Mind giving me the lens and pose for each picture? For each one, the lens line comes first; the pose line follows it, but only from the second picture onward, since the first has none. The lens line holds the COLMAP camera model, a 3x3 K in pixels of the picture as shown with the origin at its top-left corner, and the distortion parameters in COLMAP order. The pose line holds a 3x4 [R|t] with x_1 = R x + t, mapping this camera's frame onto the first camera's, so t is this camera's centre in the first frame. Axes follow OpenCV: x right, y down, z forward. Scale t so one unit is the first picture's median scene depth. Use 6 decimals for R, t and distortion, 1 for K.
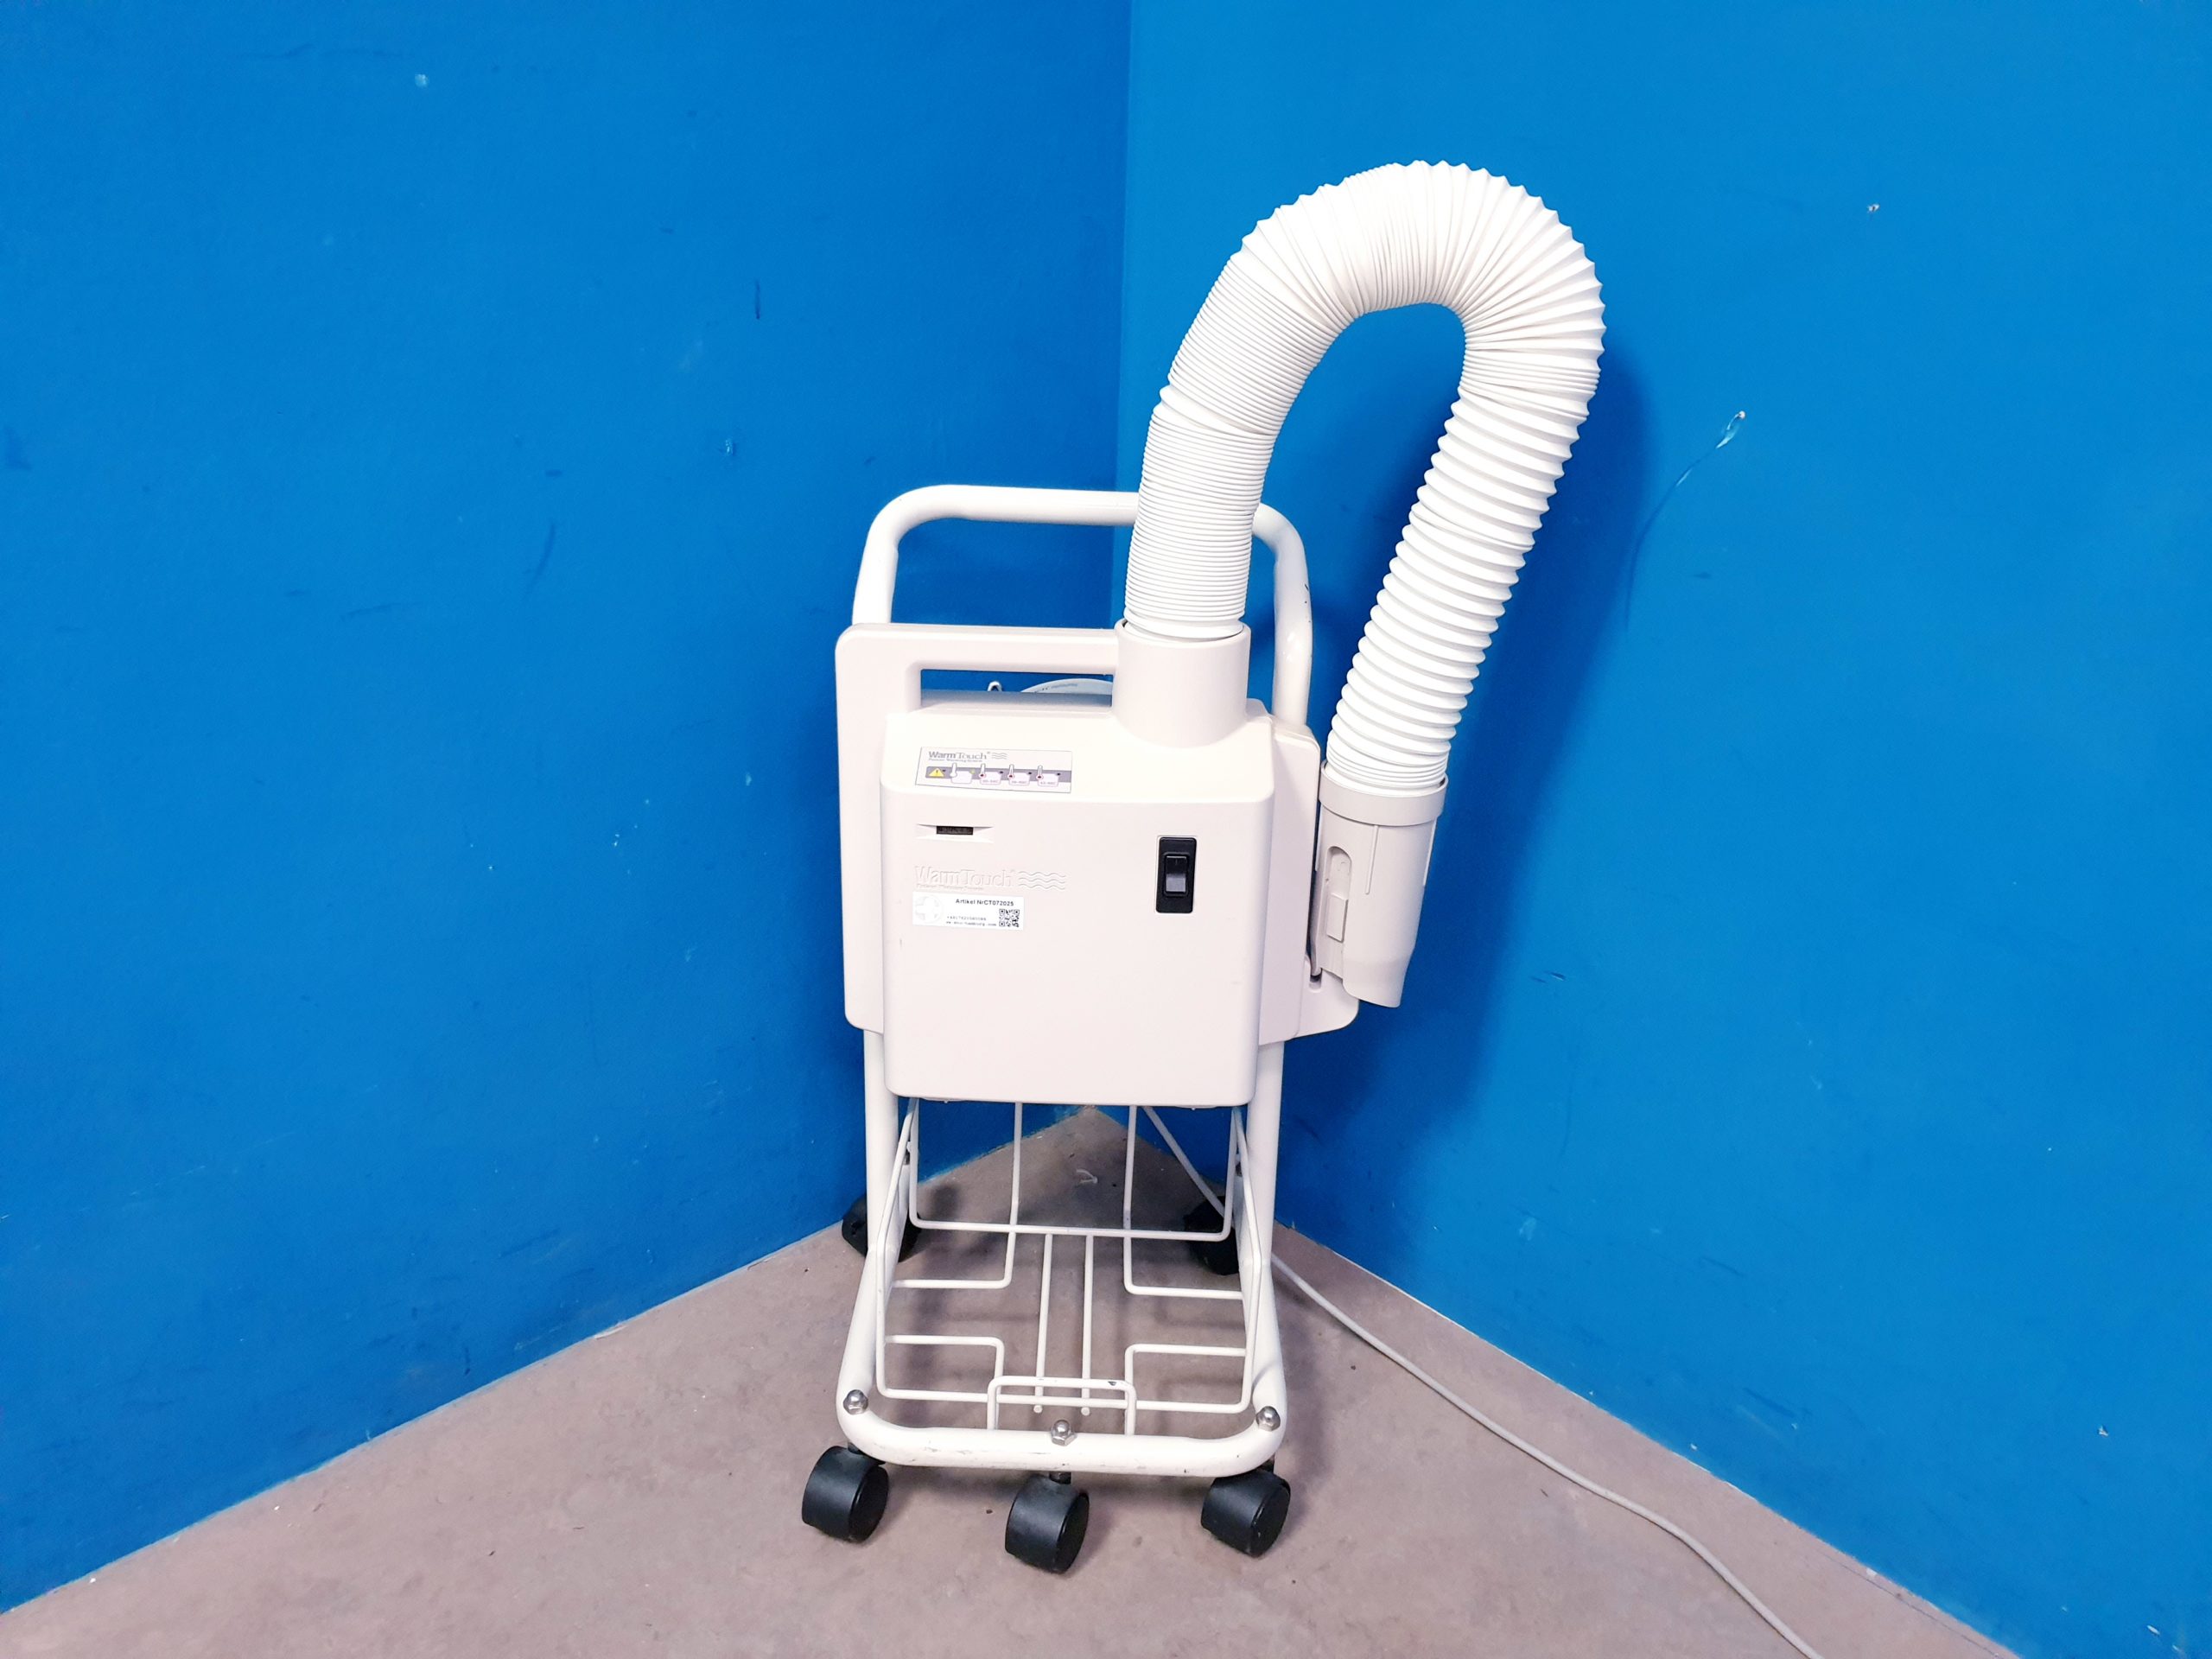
lens RADIAL K [[1760.3, 0, 1086.2], [0, 1760.3, 791.2], [0, 0, 1]] dist [-0.008526, 0.029164]
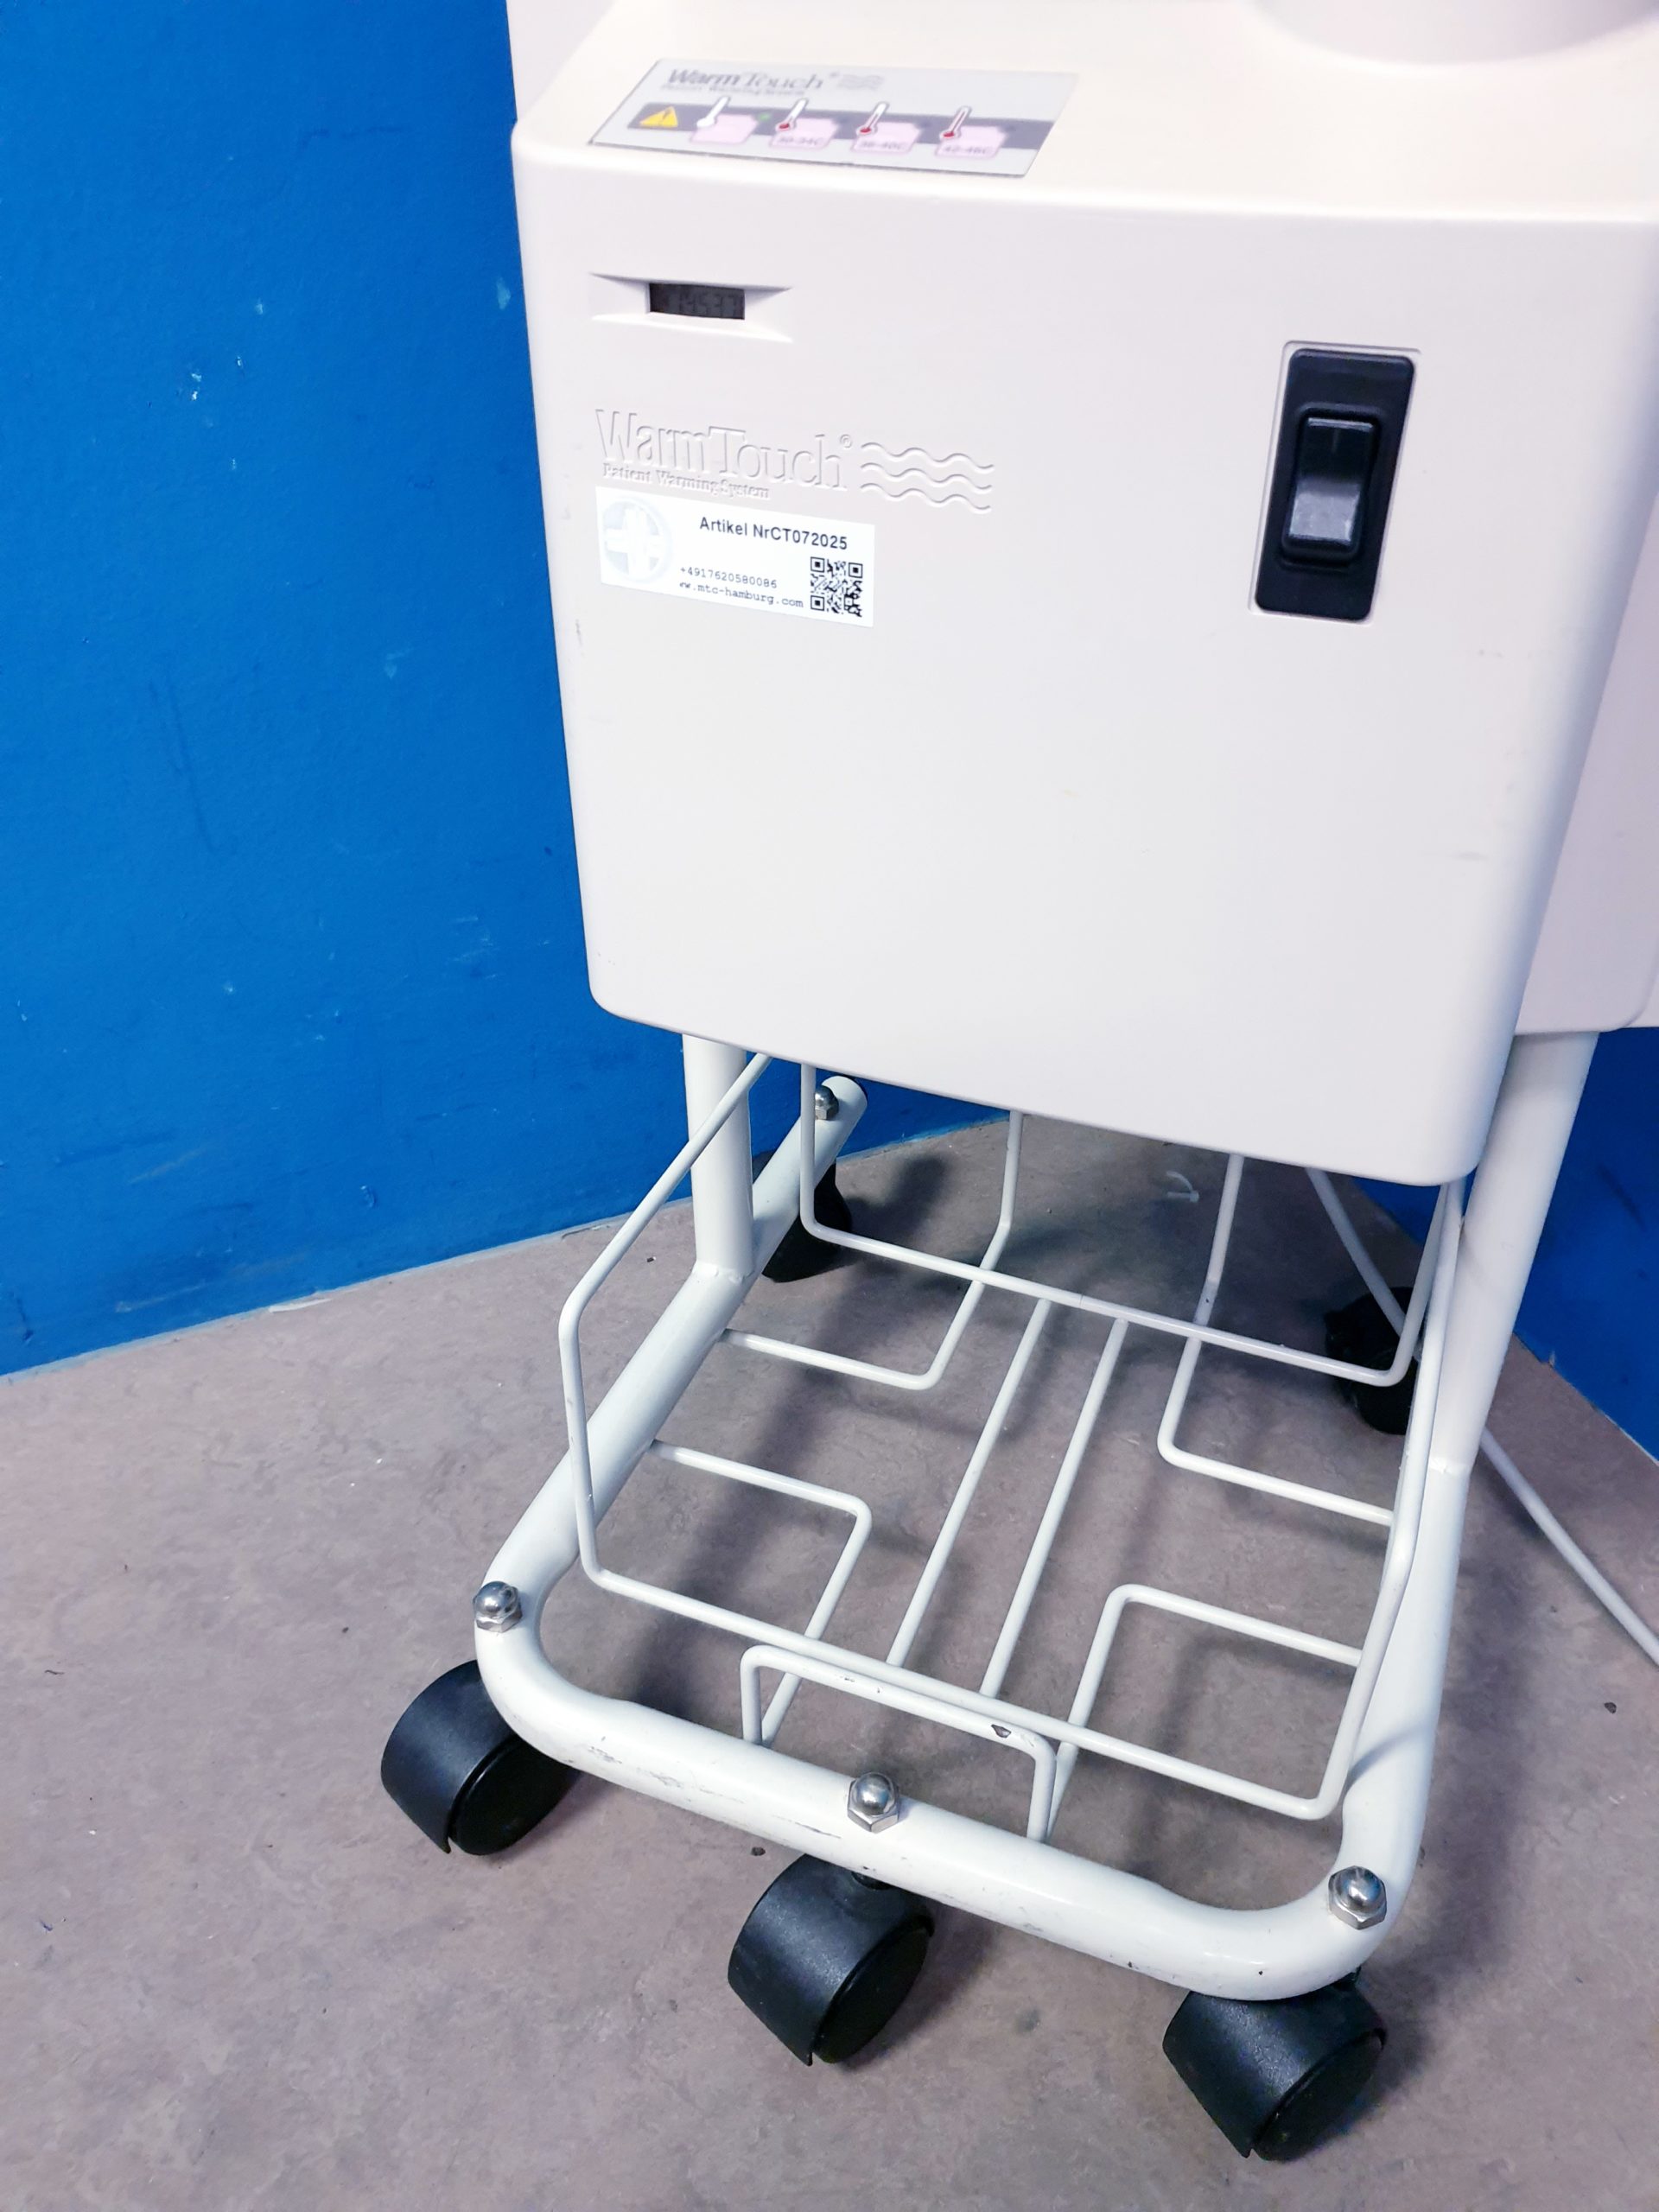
lens RADIAL K [[1760.3, 0, 835.0], [0, 1760.3, 1102.8], [0, 0, 1]] dist [-0.008526, 0.029164]
pose [[0.939363, 0.179600, -0.292134, 0.072377], [-0.099274, 0.957830, 0.269643, 0.069953], [0.328242, -0.224291, 0.917579, 0.596023]]
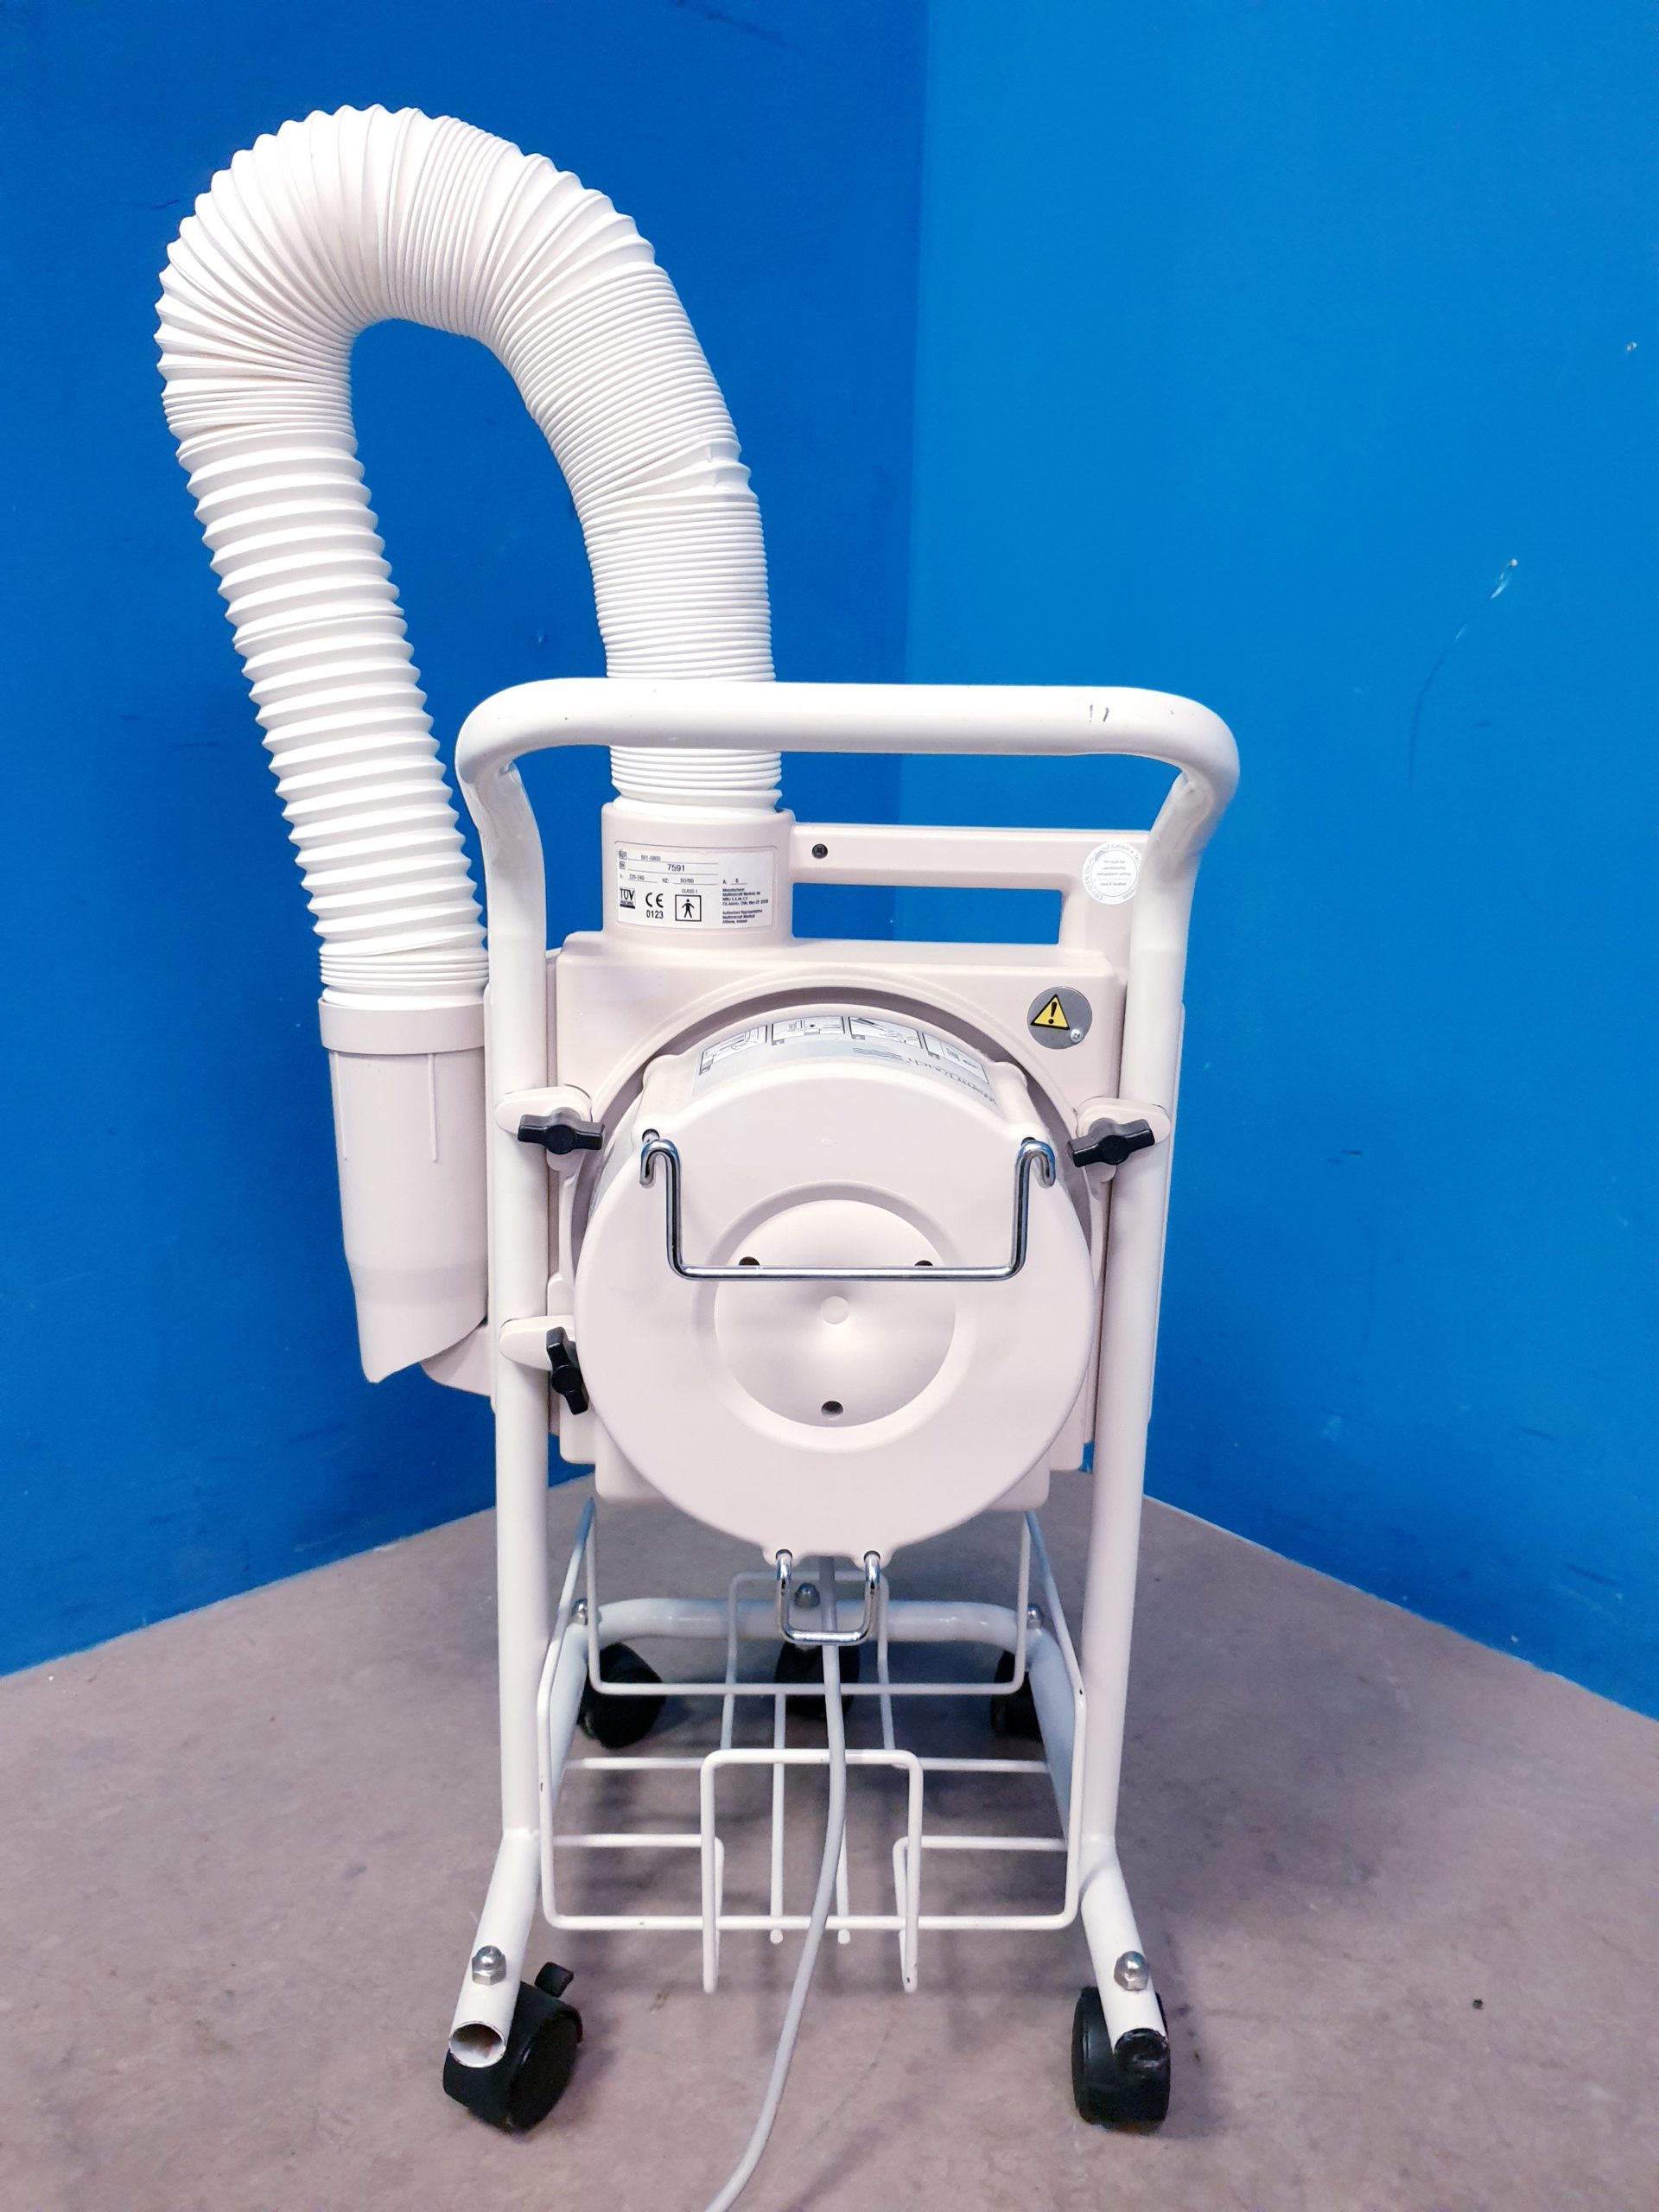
lens RADIAL K [[1760.3, 0, 827.2], [0, 1760.3, 1085.1], [0, 0, 1]] dist [-0.008526, 0.029164]
pose [[0.999995, -0.001023, -0.002981, -0.029860], [0.000617, 0.991074, -0.133312, 0.208816], [0.003091, 0.133310, 0.991070, 0.001601]]
